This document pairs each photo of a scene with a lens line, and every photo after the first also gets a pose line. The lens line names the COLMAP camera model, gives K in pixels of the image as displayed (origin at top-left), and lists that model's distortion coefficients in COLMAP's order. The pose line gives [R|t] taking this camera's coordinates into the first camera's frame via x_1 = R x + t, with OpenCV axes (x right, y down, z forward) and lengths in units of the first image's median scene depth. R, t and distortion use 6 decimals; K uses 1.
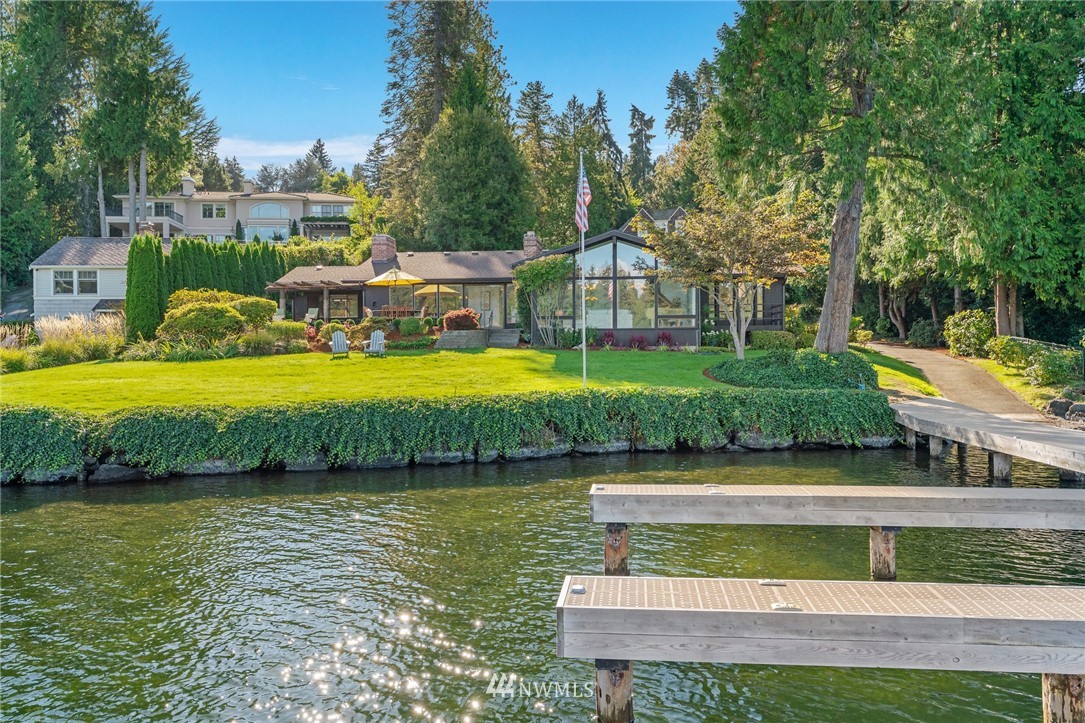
lens RADIAL K [[887.4, 0, 545.2], [0, 887.4, 360.1], [0, 0, 1]] dist [0.004520, 0.000420]
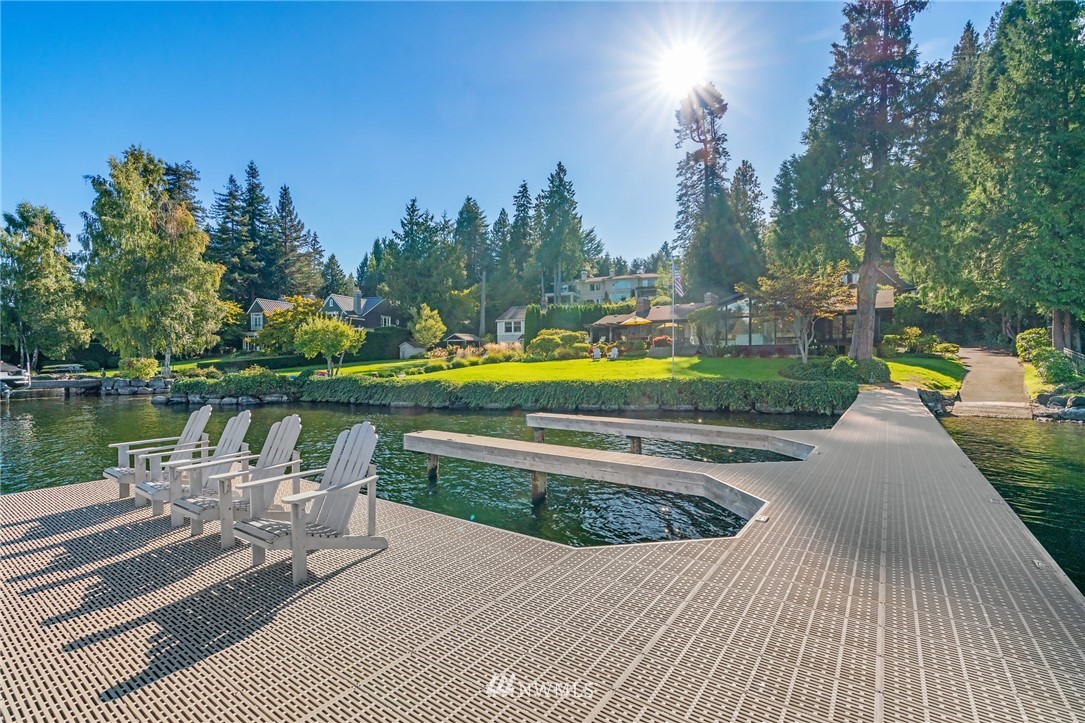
lens RADIAL K [[490.9, 0, 540.4], [0, 490.9, 361.0], [0, 0, 1]] dist [0.003362, 0.000217]
pose [[0.865316, 0.004563, -0.501206, 0.208279], [-0.005029, 0.999987, 0.000421, -0.002287], [0.501201, 0.002156, 0.865328, -0.058818]]
